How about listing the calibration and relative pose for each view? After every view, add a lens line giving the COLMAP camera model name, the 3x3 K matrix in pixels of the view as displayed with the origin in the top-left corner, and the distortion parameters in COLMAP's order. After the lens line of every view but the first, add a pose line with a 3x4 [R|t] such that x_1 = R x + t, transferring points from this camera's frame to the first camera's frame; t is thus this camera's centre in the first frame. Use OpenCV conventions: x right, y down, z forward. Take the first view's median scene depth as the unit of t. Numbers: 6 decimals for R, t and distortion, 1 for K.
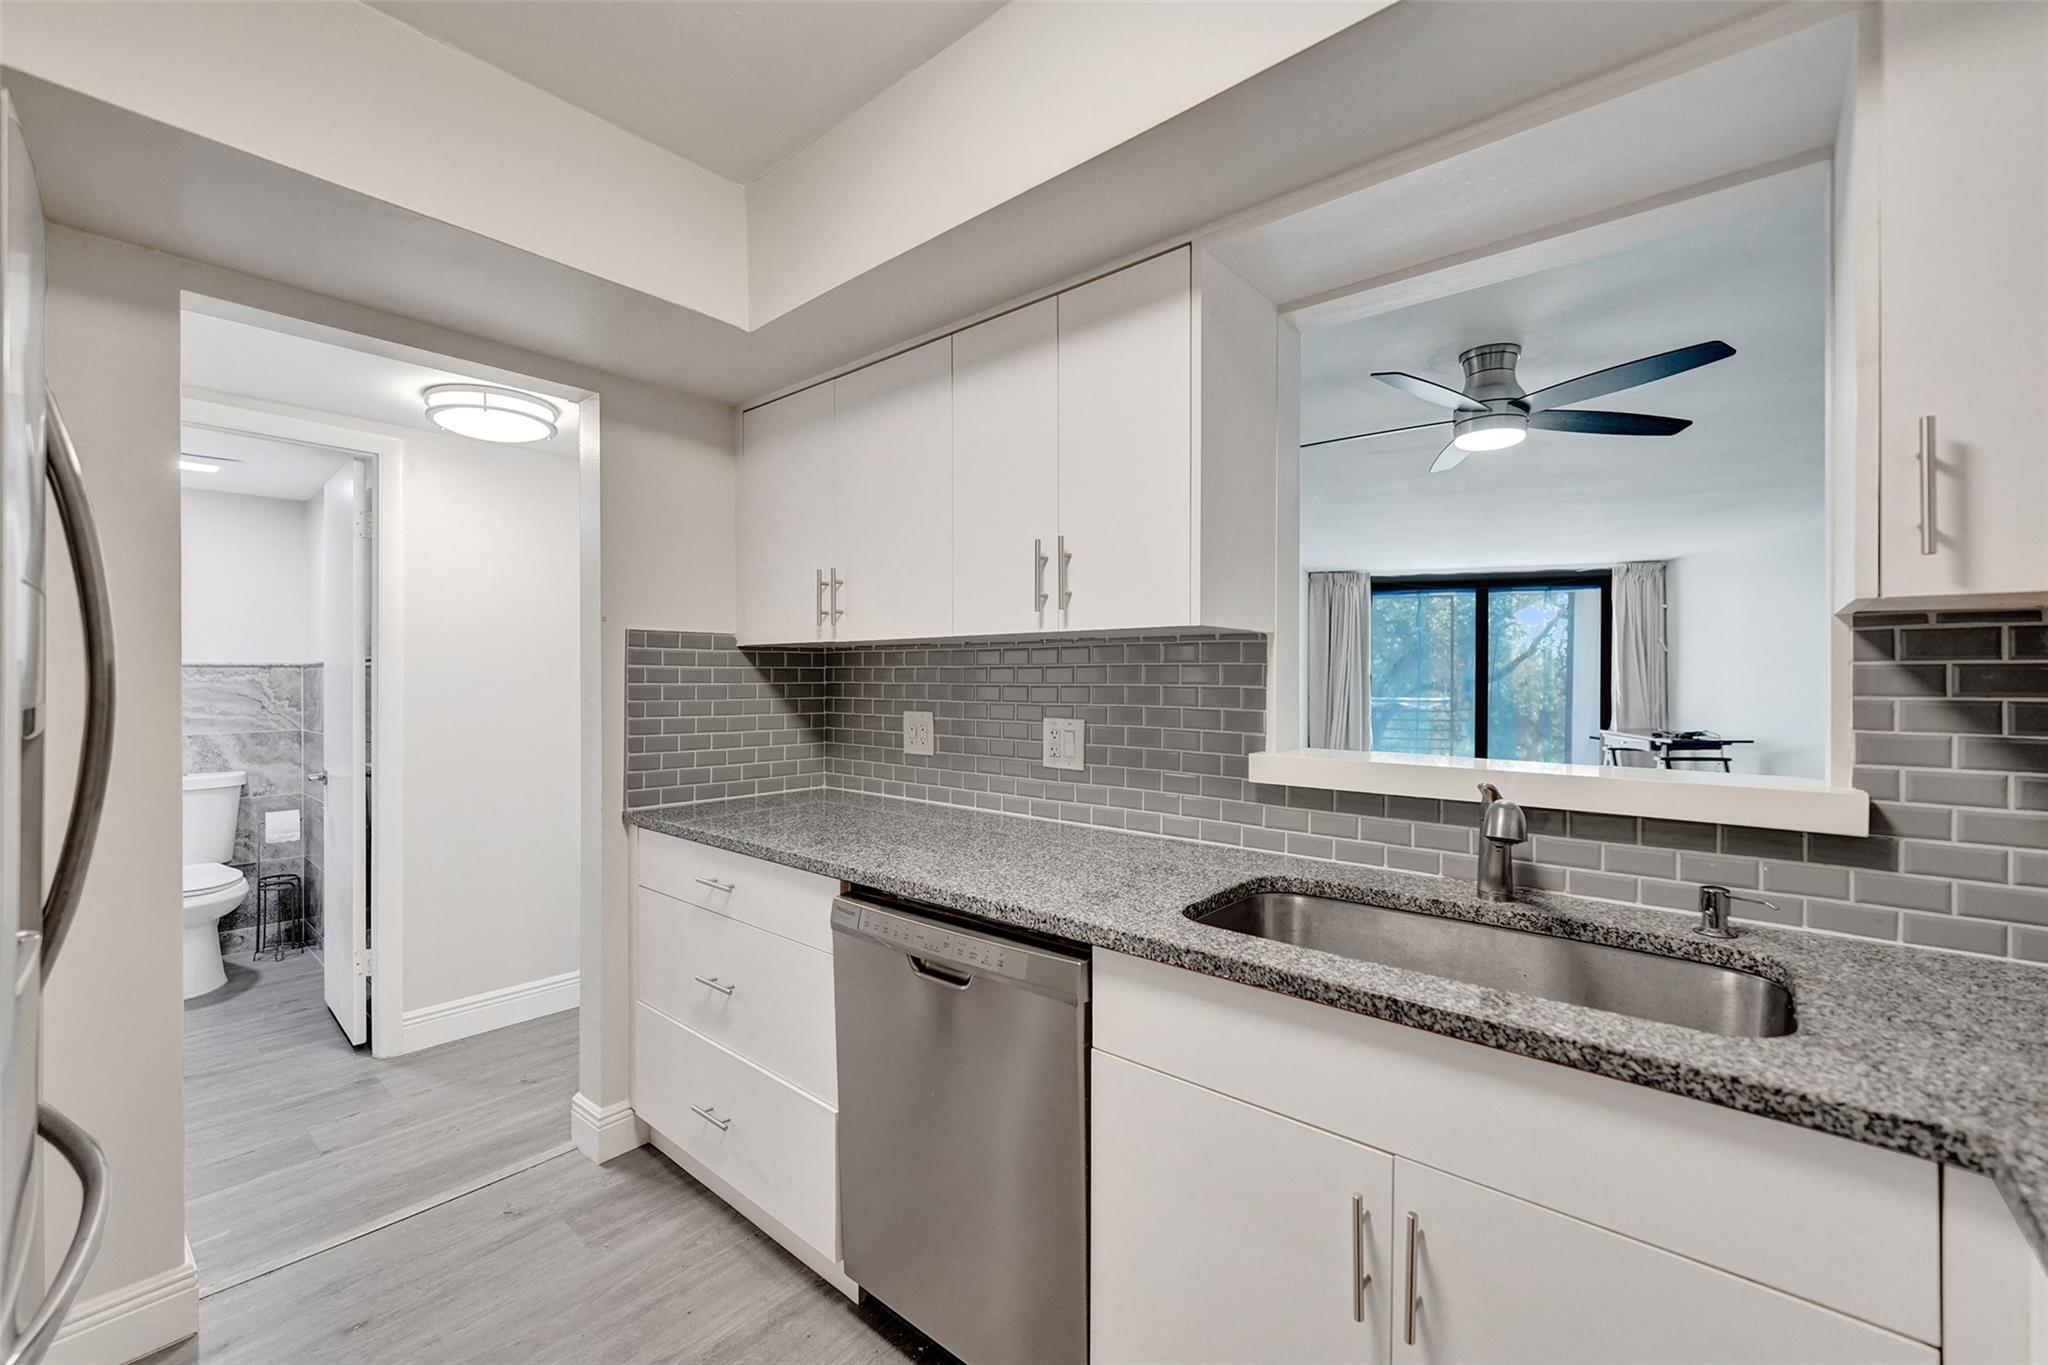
lens RADIAL K [[855.5, 0, 1016.5], [0, 855.5, 679.3], [0, 0, 1]] dist [-0.011427, 0.002074]
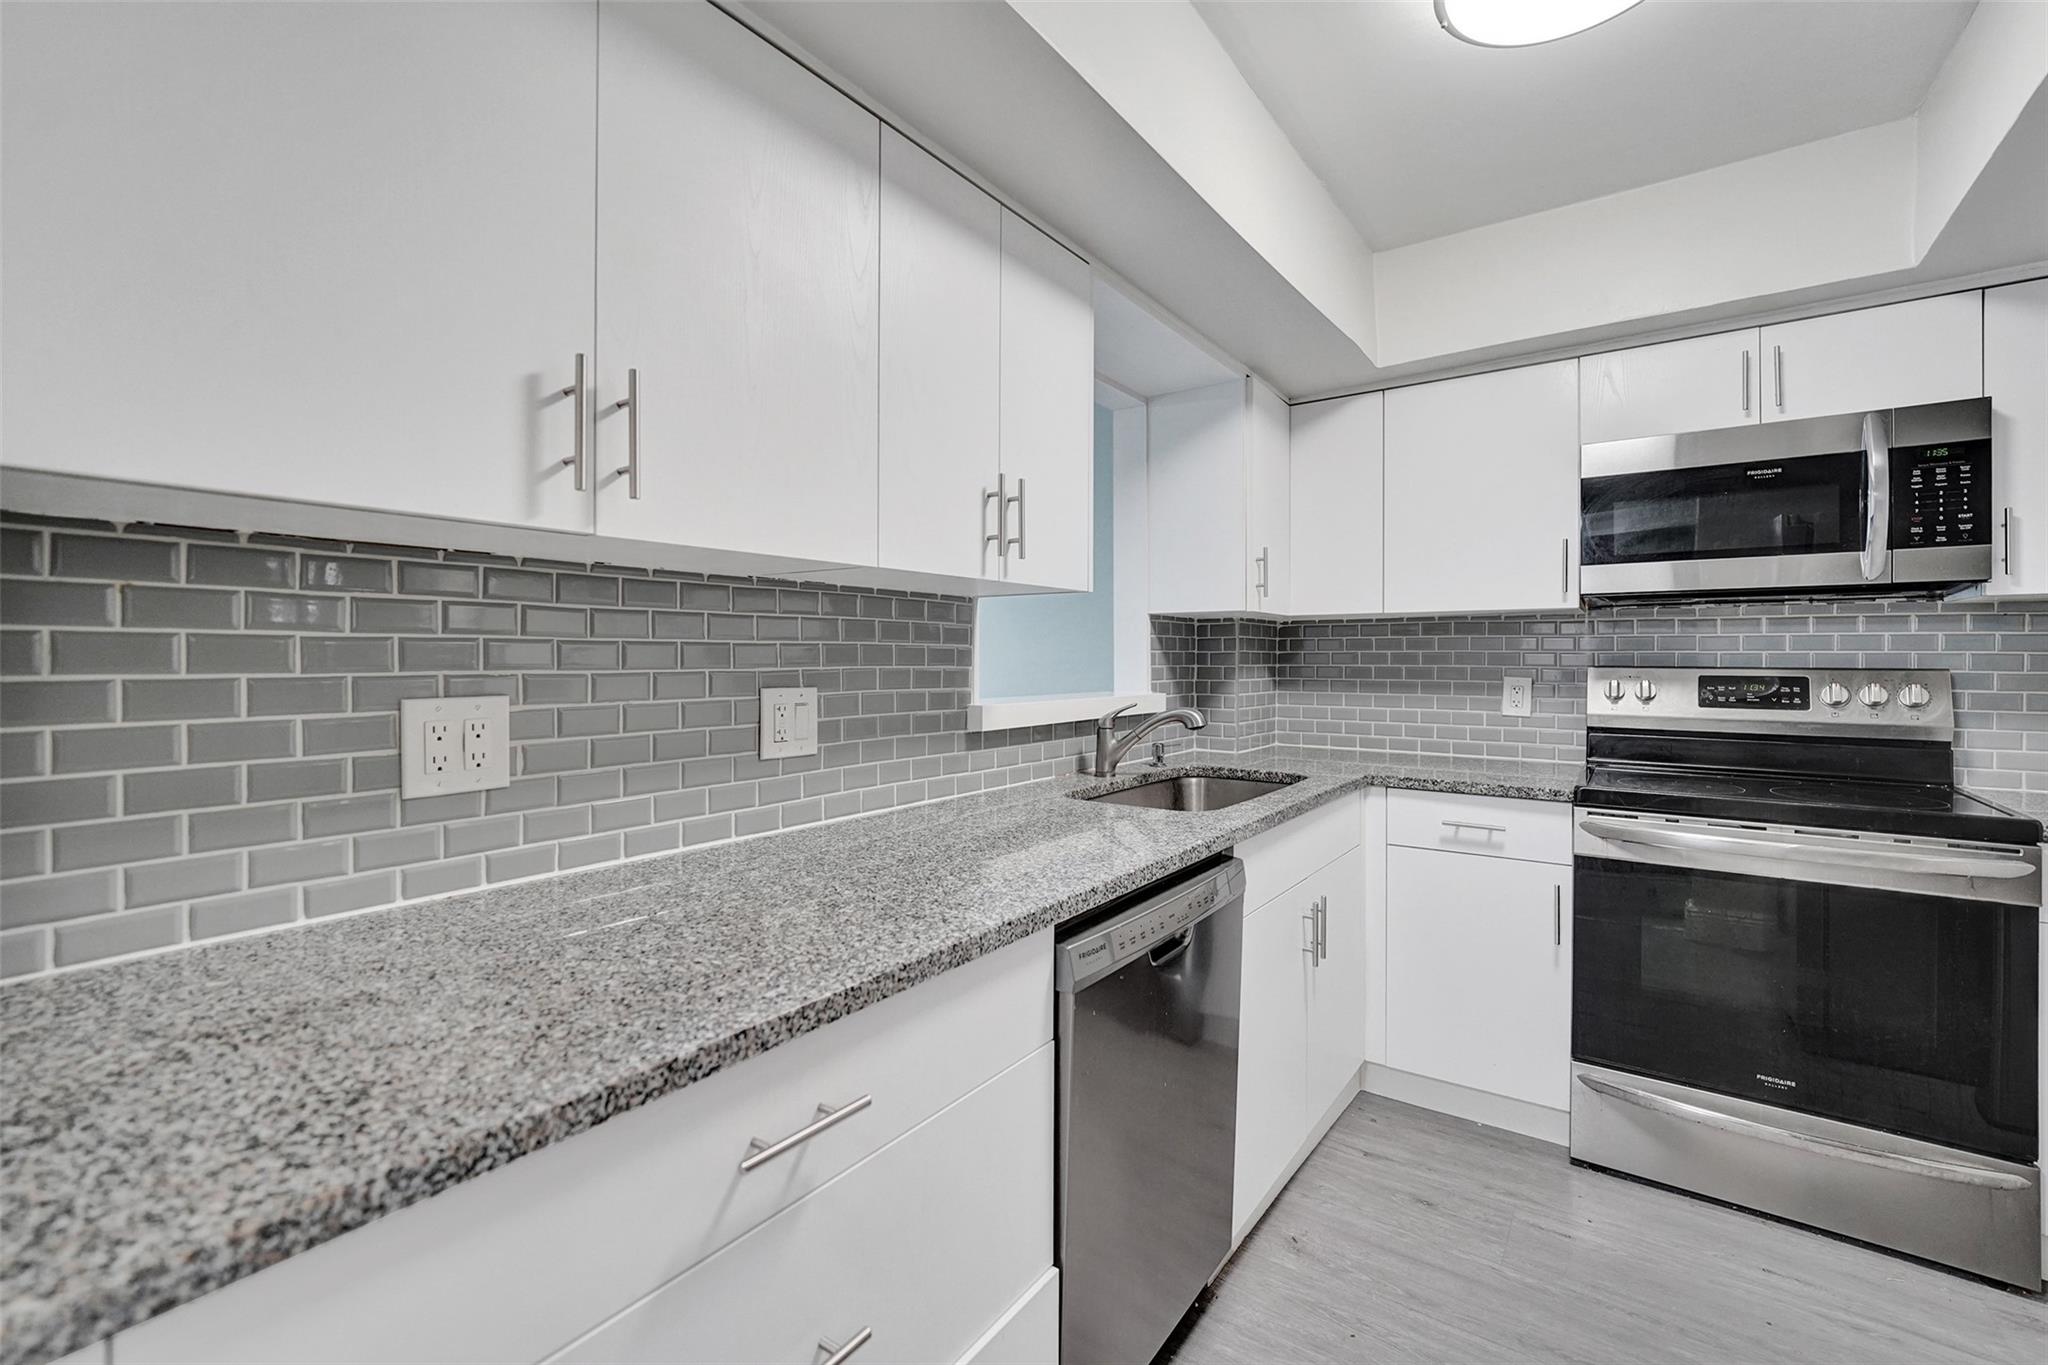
lens RADIAL K [[855.5, 0, 1035.4], [0, 855.5, 666.8], [0, 0, 1]] dist [-0.011427, 0.002074]
pose [[-0.092078, -0.013046, 0.995666, -0.521201], [0.002820, 0.999907, 0.013363, 0.013745], [-0.995748, 0.004038, -0.092033, 0.641544]]
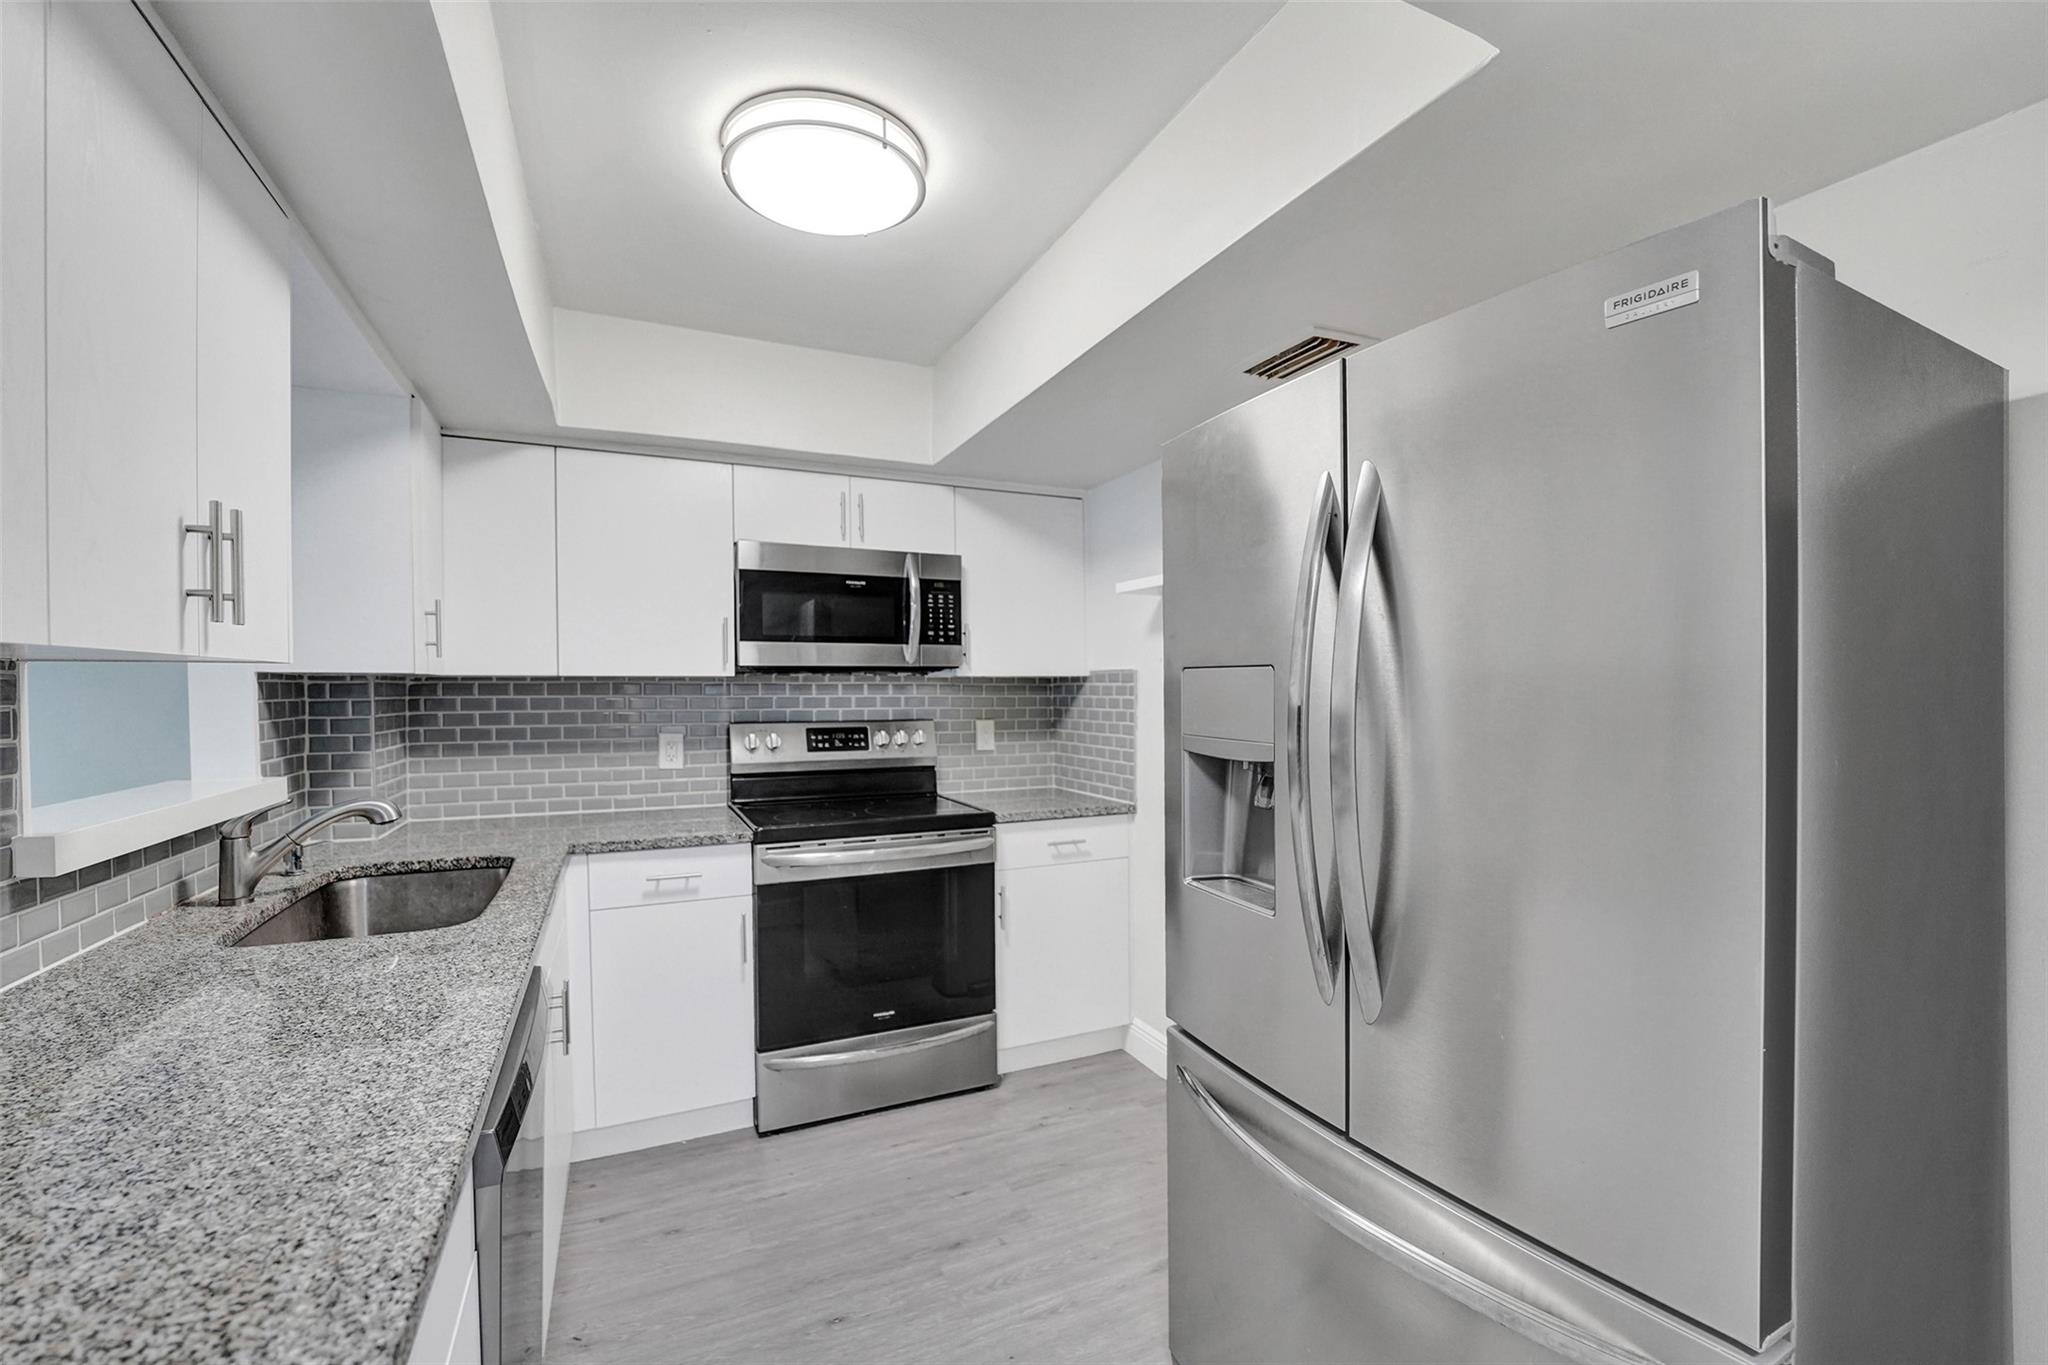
lens RADIAL K [[855.5, 0, 998.9], [0, 855.5, 713.3], [0, 0, 1]] dist [-0.011427, 0.002074]
pose [[-0.905025, -0.014104, 0.425125, -0.439416], [0.001126, 0.999367, 0.035552, -0.021905], [-0.425358, 0.032654, -0.904436, 0.800226]]
